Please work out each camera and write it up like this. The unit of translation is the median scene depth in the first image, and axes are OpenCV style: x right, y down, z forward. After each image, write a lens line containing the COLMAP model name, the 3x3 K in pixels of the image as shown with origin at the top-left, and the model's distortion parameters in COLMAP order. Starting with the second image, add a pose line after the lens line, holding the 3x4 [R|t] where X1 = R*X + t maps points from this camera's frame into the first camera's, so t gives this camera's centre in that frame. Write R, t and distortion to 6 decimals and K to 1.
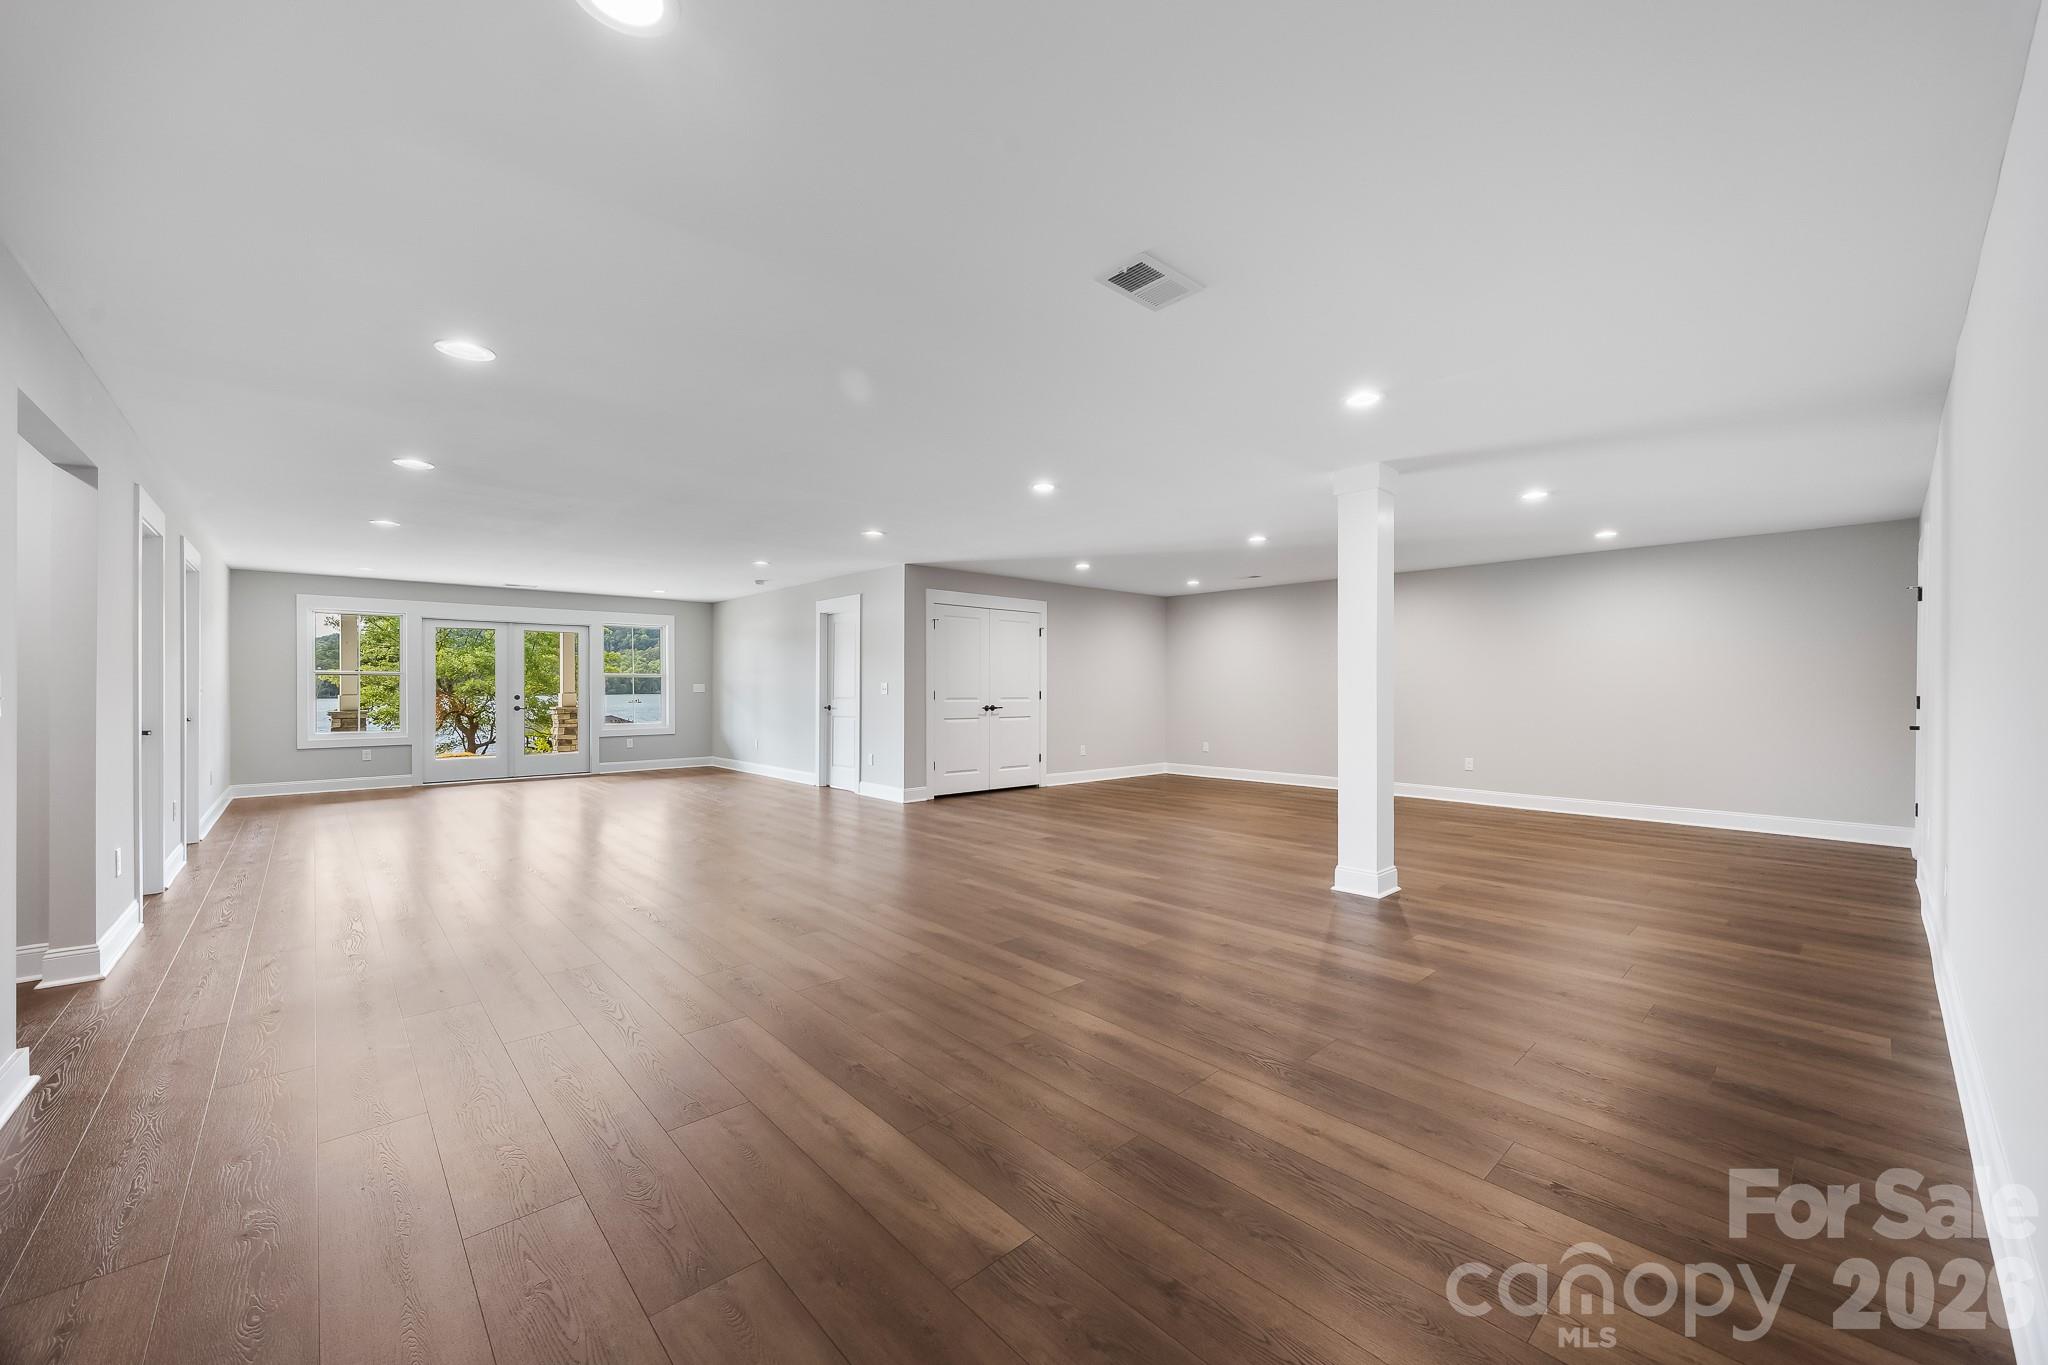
lens RADIAL K [[804.5, 0, 1033.4], [0, 804.5, 685.9], [0, 0, 1]] dist [0.009884, -0.000088]
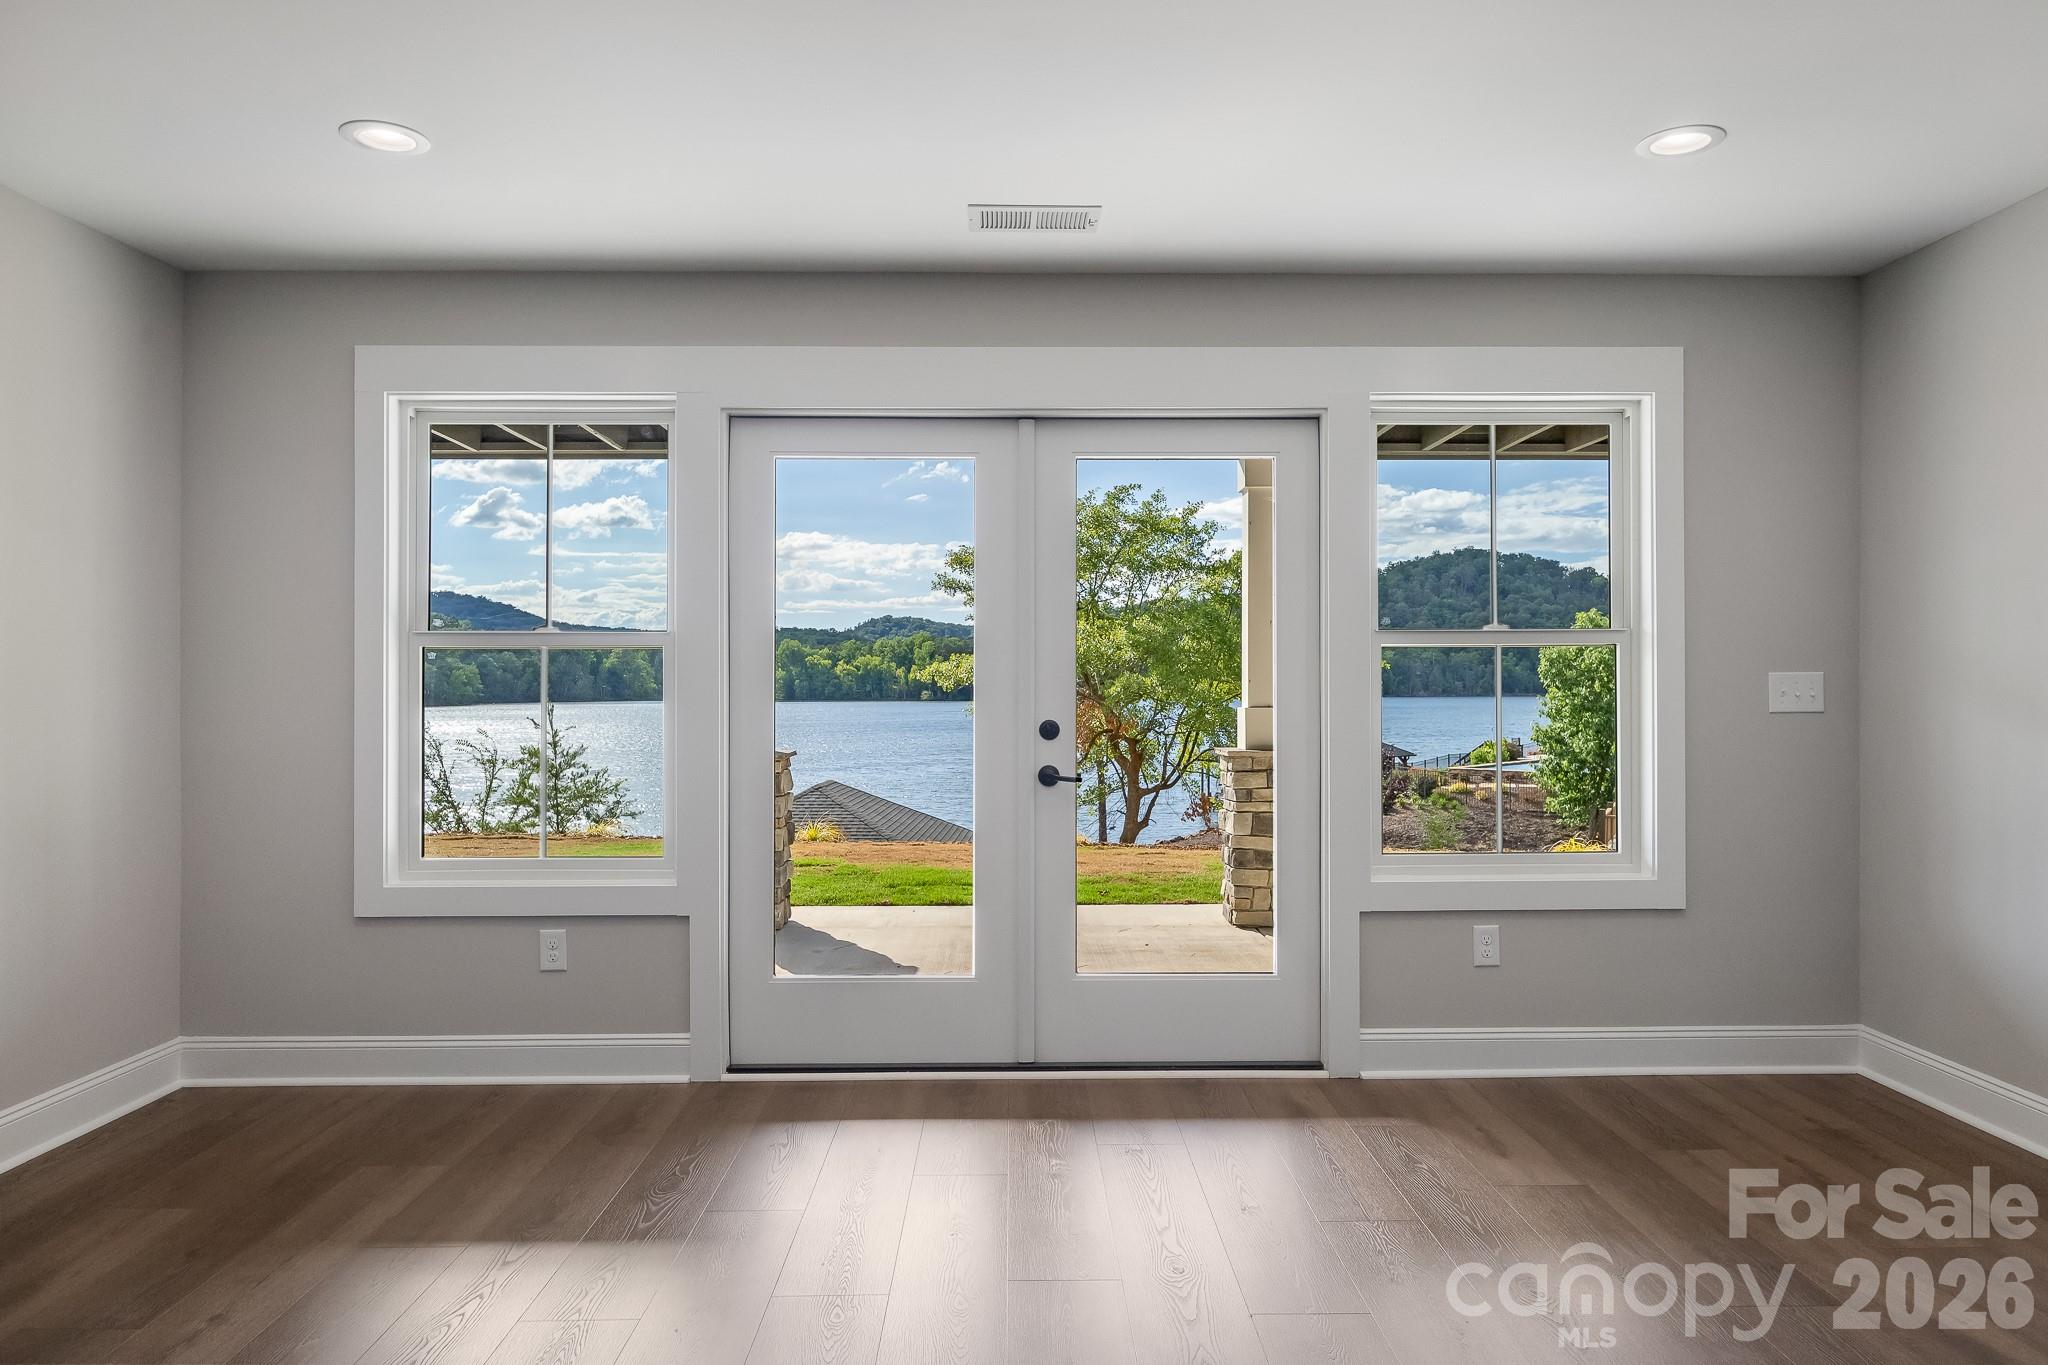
lens RADIAL K [[1283.5, 0, 1017.7], [0, 1283.5, 682.6], [0, 0, 1]] dist [0.001232, -0.000956]
pose [[0.742585, -0.003860, -0.669741, -0.171976], [0.002187, 0.999992, -0.003337, 0.000693], [0.669748, 0.001013, 0.742588, 0.312460]]
